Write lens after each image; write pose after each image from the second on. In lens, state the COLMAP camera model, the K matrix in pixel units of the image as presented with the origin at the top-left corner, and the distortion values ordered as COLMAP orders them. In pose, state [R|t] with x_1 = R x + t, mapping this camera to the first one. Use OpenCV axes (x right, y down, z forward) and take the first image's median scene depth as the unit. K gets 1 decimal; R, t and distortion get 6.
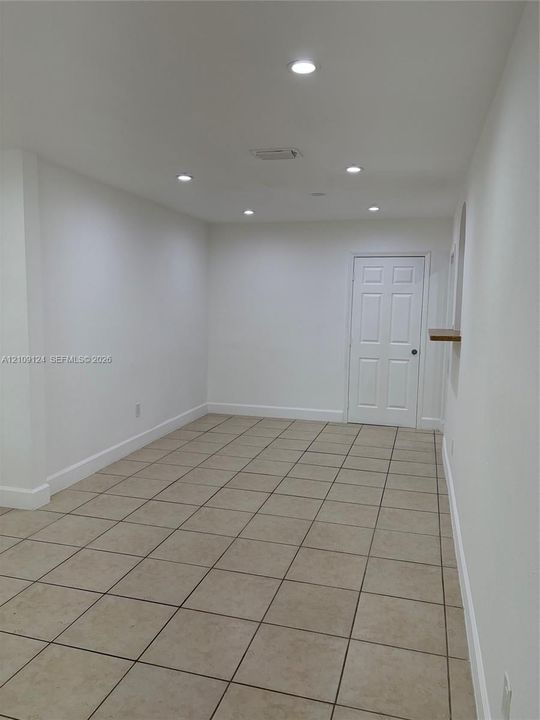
lens RADIAL K [[547.5, 0, 267.6], [0, 547.5, 351.2], [0, 0, 1]] dist [0.067720, -0.065409]
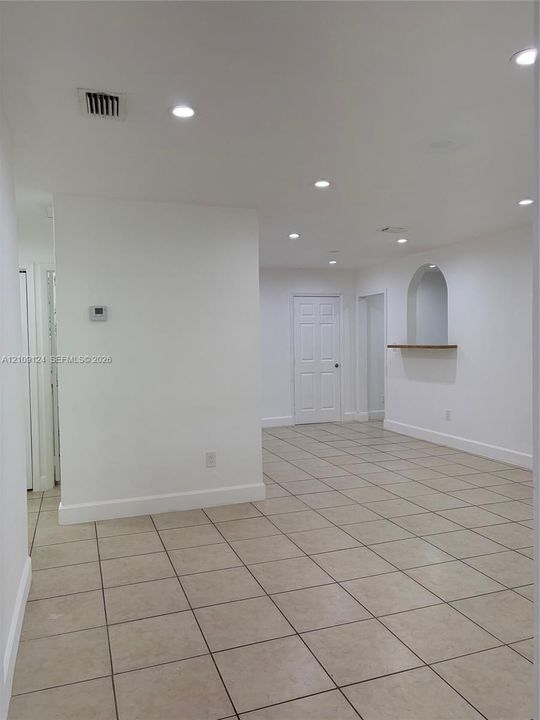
lens RADIAL K [[540.5, 0, 270.0], [0, 540.5, 360.0], [0, 0, 1]] dist [0.021240, -0.007825]
pose [[0.813248, -0.054715, 0.579339, -0.647813], [0.084069, 0.996173, -0.023930, 0.005435], [-0.575812, 0.068166, 0.814736, -0.002896]]
